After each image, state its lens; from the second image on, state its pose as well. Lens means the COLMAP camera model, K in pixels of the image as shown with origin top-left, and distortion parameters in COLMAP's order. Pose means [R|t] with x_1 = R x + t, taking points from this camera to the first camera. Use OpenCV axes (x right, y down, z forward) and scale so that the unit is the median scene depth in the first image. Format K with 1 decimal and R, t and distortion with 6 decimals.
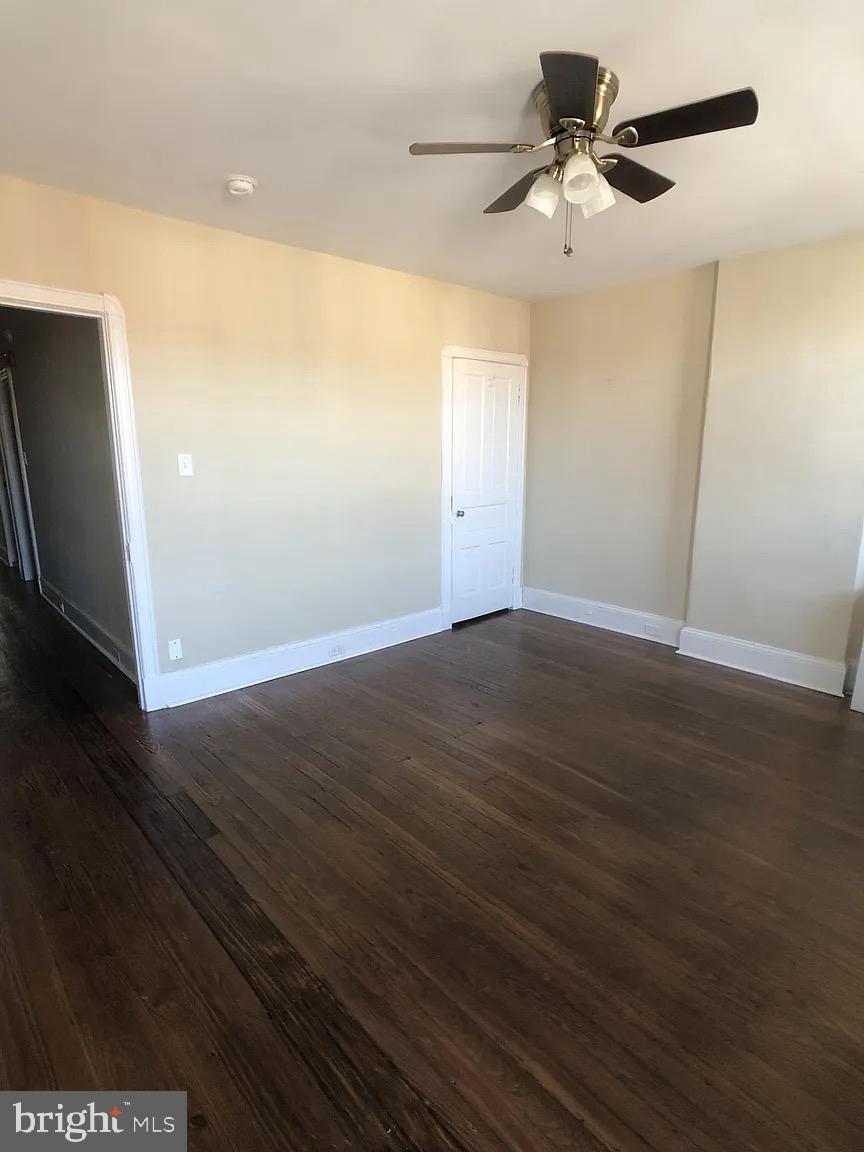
lens RADIAL K [[614.3, 0, 432.0], [0, 614.3, 576.0], [0, 0, 1]] dist [-0.002366, -0.000414]
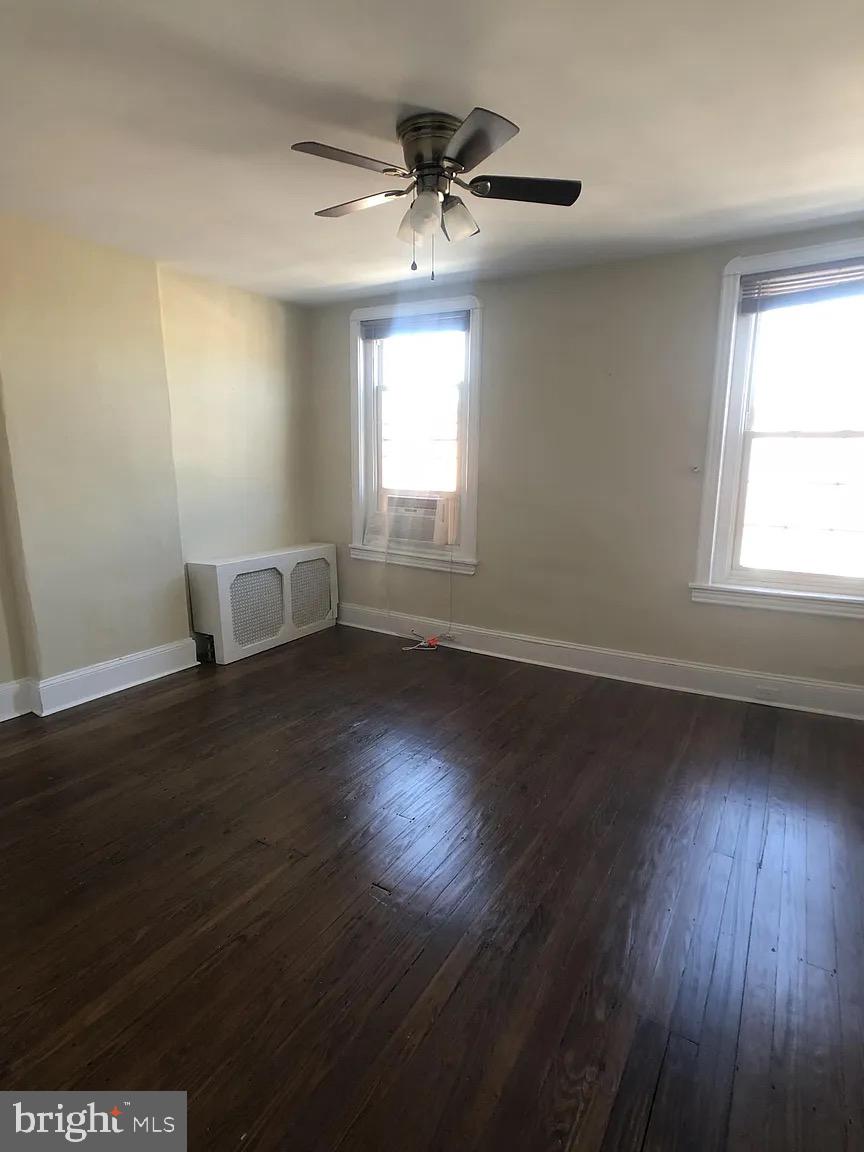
lens RADIAL K [[614.3, 0, 432.0], [0, 614.3, 576.0], [0, 0, 1]] dist [-0.002366, -0.000414]
pose [[-0.292639, -0.177145, 0.939671, -0.487993], [0.207326, 0.947560, 0.243199, -0.142982], [-0.933476, 0.265988, -0.240567, 0.770552]]
